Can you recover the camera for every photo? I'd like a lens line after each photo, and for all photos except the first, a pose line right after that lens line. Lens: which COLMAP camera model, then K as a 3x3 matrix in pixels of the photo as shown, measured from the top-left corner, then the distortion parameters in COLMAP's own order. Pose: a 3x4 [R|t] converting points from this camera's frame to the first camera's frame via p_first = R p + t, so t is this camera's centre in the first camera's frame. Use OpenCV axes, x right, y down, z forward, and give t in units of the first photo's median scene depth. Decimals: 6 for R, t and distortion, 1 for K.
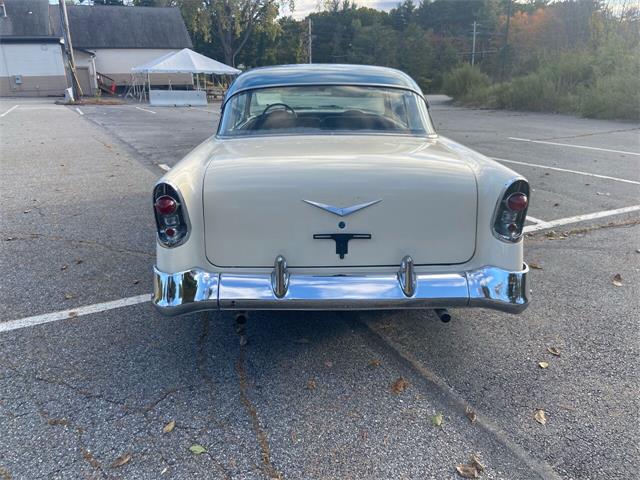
lens RADIAL K [[484.0, 0, 319.8], [0, 484.0, 224.6], [0, 0, 1]] dist [0.110469, -0.142675]
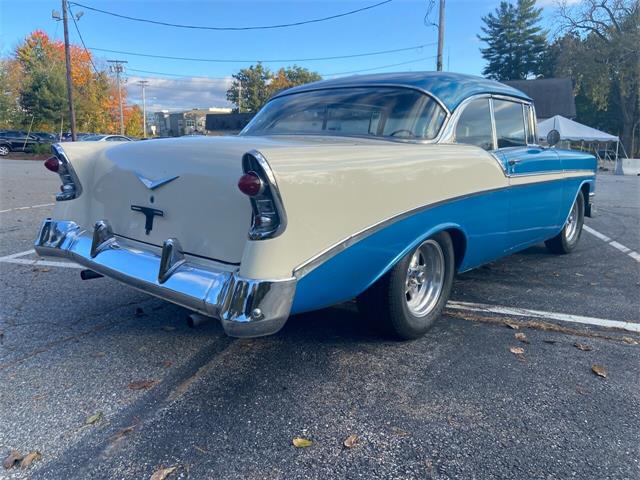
lens RADIAL K [[484.0, 0, 319.8], [0, 484.0, 224.6], [0, 0, 1]] dist [0.110469, -0.142675]
pose [[0.729876, 0.122011, -0.672602, 0.049636], [-0.215280, 0.974901, -0.056764, 0.001730], [0.648795, 0.186228, 0.737824, 0.026576]]
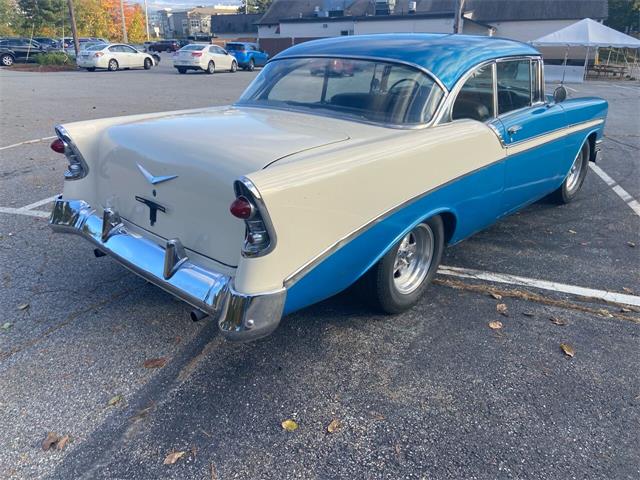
lens RADIAL K [[484.3, 0, 315.7], [0, 484.3, 226.2], [0, 0, 1]] dist [0.110658, -0.144229]
pose [[0.708241, 0.252080, -0.659432, 0.051372], [-0.218307, 0.966498, 0.134996, -0.007588], [0.671369, 0.048349, 0.739544, 0.024592]]
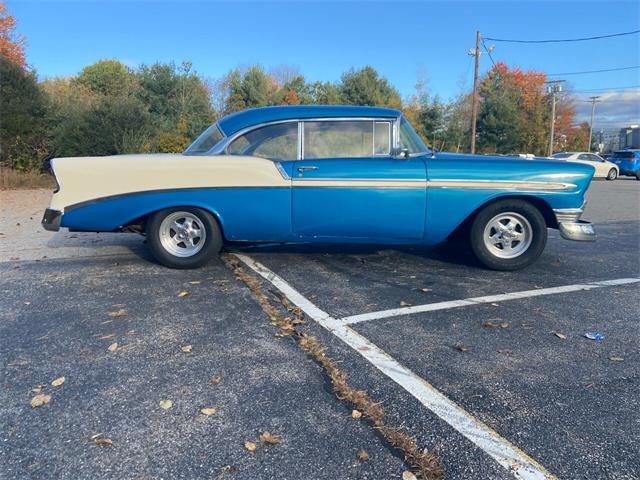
lens RADIAL K [[484.0, 0, 319.8], [0, 484.0, 224.6], [0, 0, 1]] dist [0.110469, -0.142675]
pose [[-0.055119, 0.129531, -0.990042, 0.117065], [-0.293788, 0.945553, 0.140066, -0.021913], [0.954280, 0.298583, -0.014064, 0.105883]]
